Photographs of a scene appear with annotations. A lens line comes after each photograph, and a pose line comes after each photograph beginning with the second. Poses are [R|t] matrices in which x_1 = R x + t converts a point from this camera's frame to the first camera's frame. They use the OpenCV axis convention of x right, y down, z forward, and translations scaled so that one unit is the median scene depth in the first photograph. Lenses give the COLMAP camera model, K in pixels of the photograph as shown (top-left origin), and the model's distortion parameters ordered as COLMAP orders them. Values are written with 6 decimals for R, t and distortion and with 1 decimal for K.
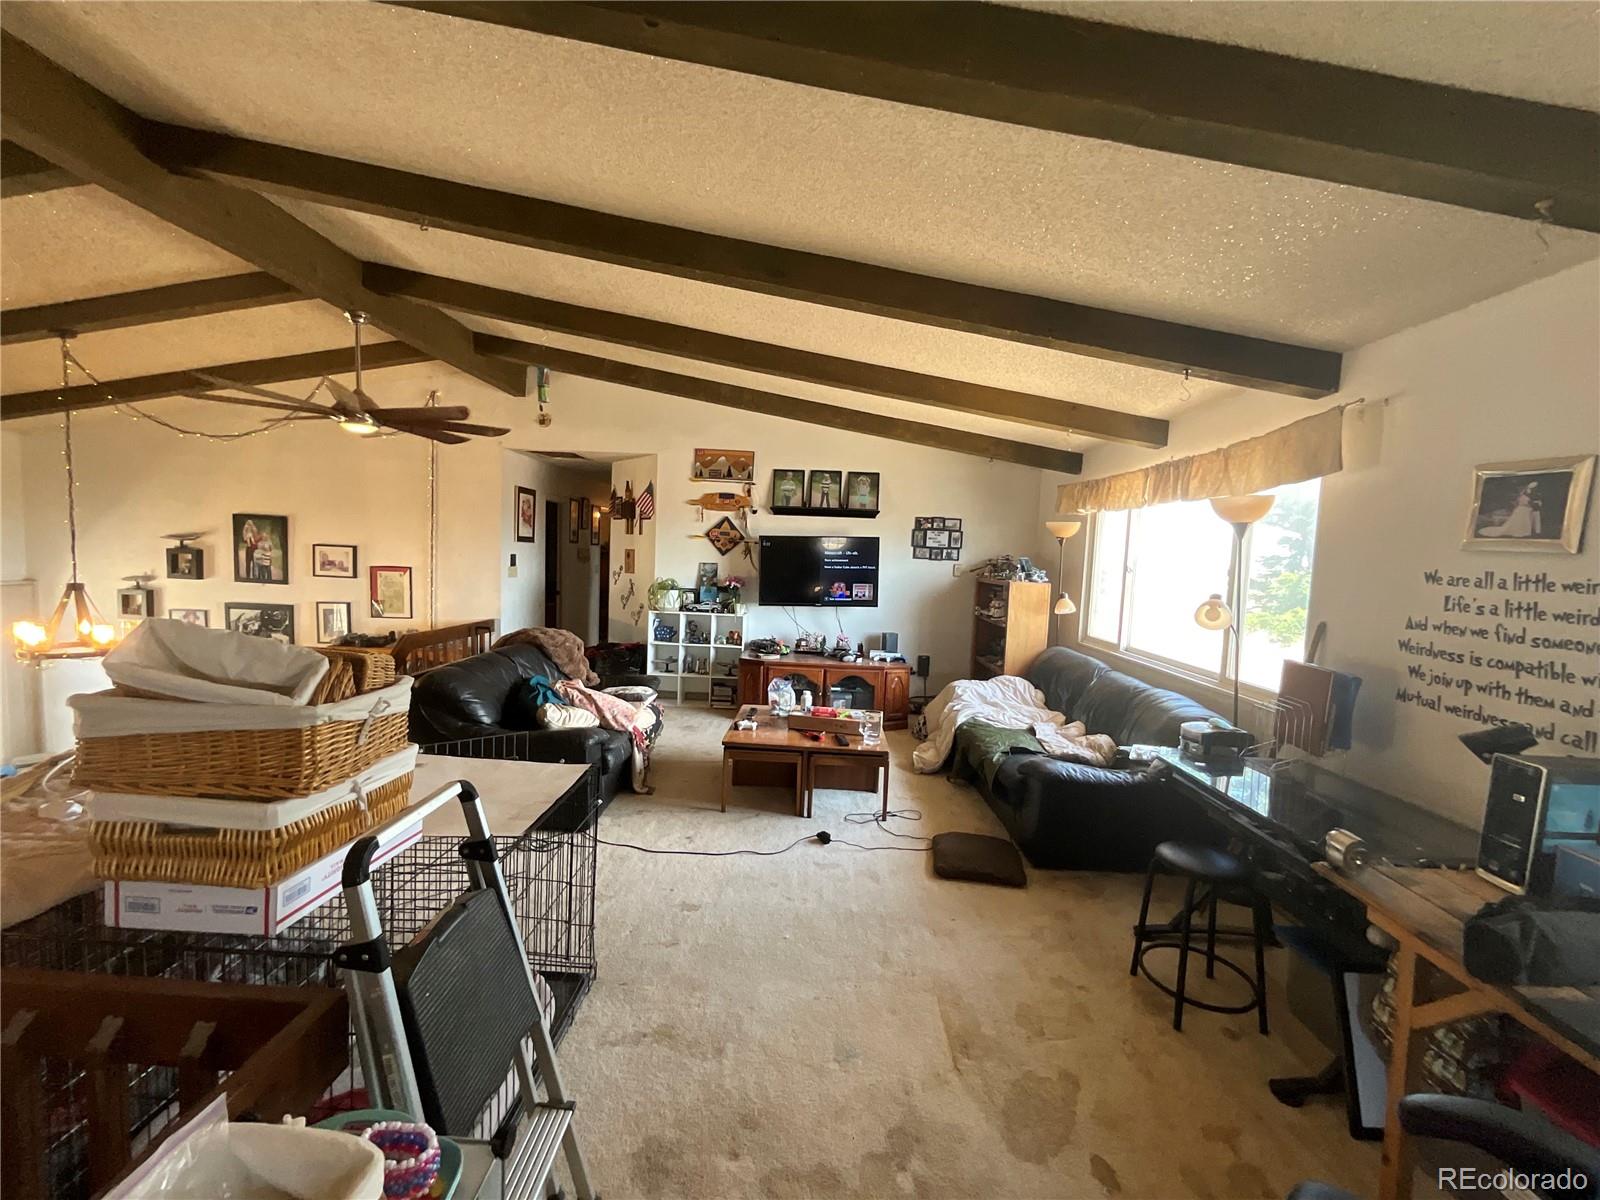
lens RADIAL K [[648.1, 0, 800.5], [0, 648.1, 598.0], [0, 0, 1]] dist [-0.002956, -0.000466]
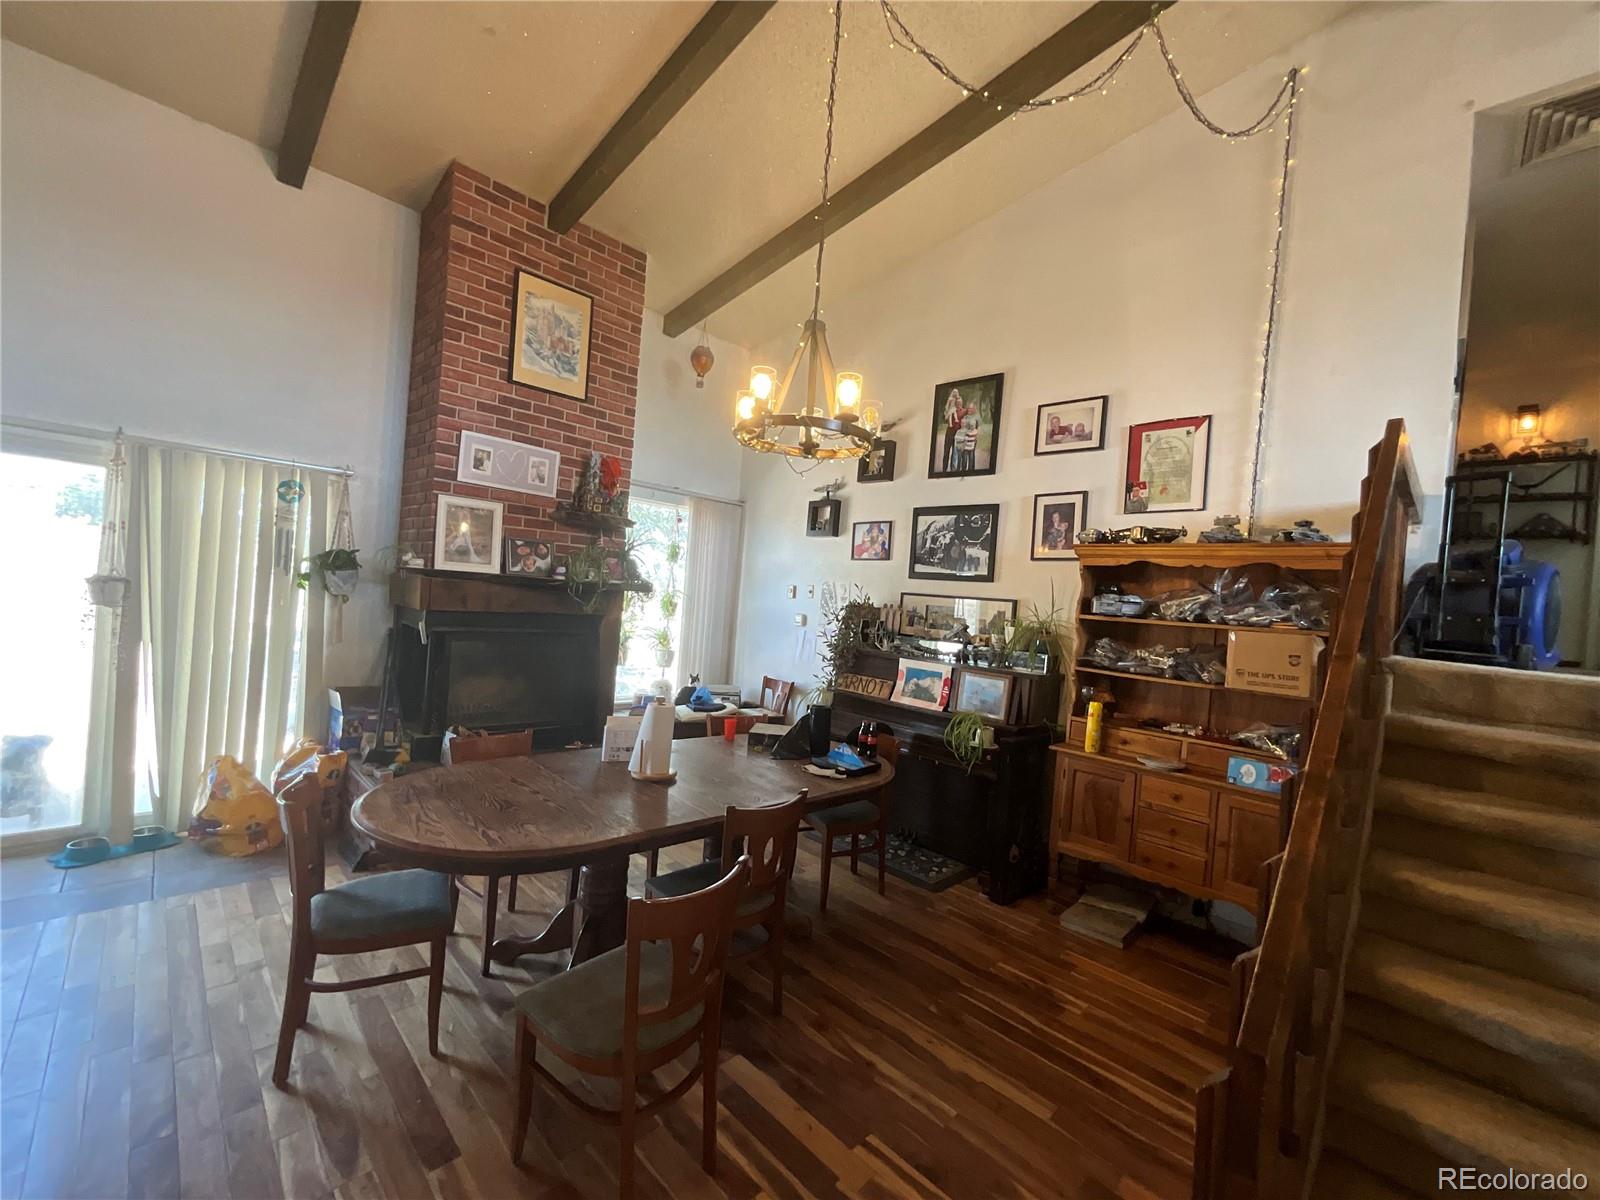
lens RADIAL K [[648.1, 0, 802.3], [0, 648.1, 602.8], [0, 0, 1]] dist [-0.002956, -0.000466]
pose [[0.719526, 0.024250, -0.694042, -0.468591], [-0.103230, 0.992022, -0.072358, 0.181779], [0.686750, 0.123710, 0.716289, 0.398605]]
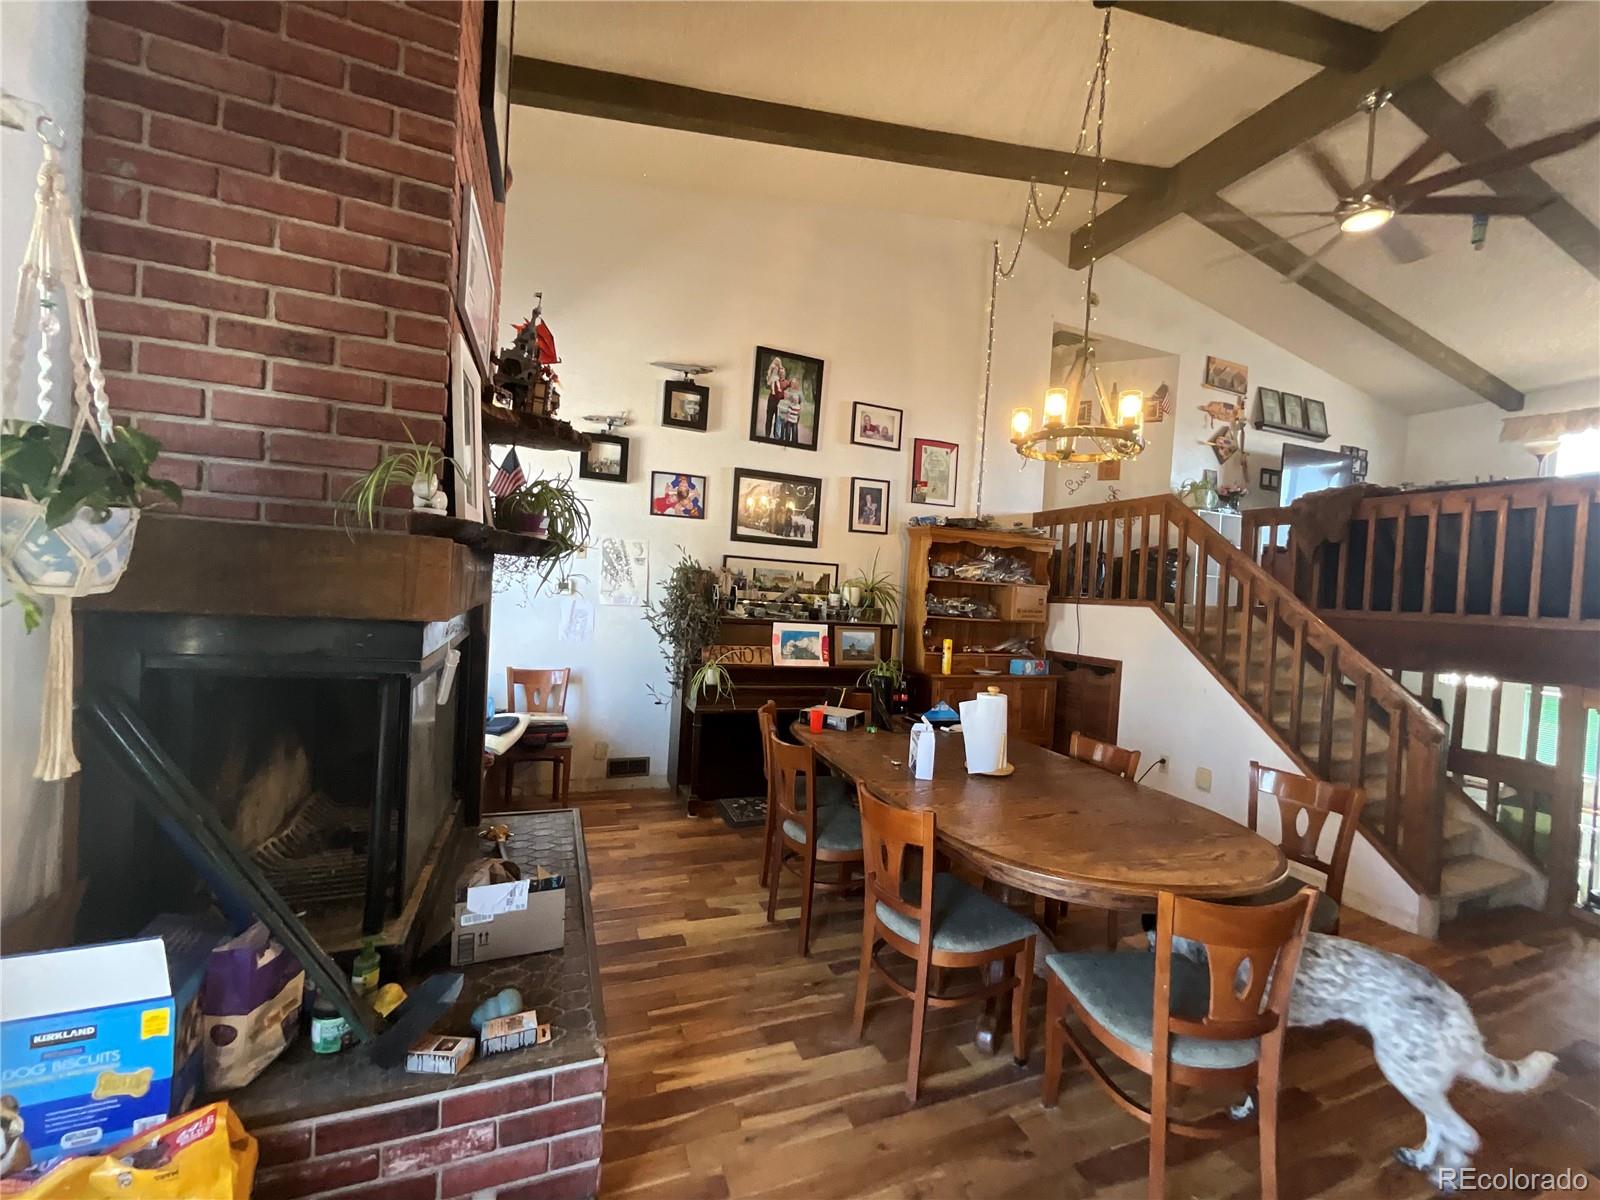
lens RADIAL K [[648.1, 0, 800.6], [0, 648.1, 602.1], [0, 0, 1]] dist [-0.002956, -0.000466]
pose [[0.925332, 0.010573, 0.379011, -1.098149], [0.004907, 0.999194, -0.039853, 0.185213], [-0.379126, 0.038737, 0.924534, 0.318277]]
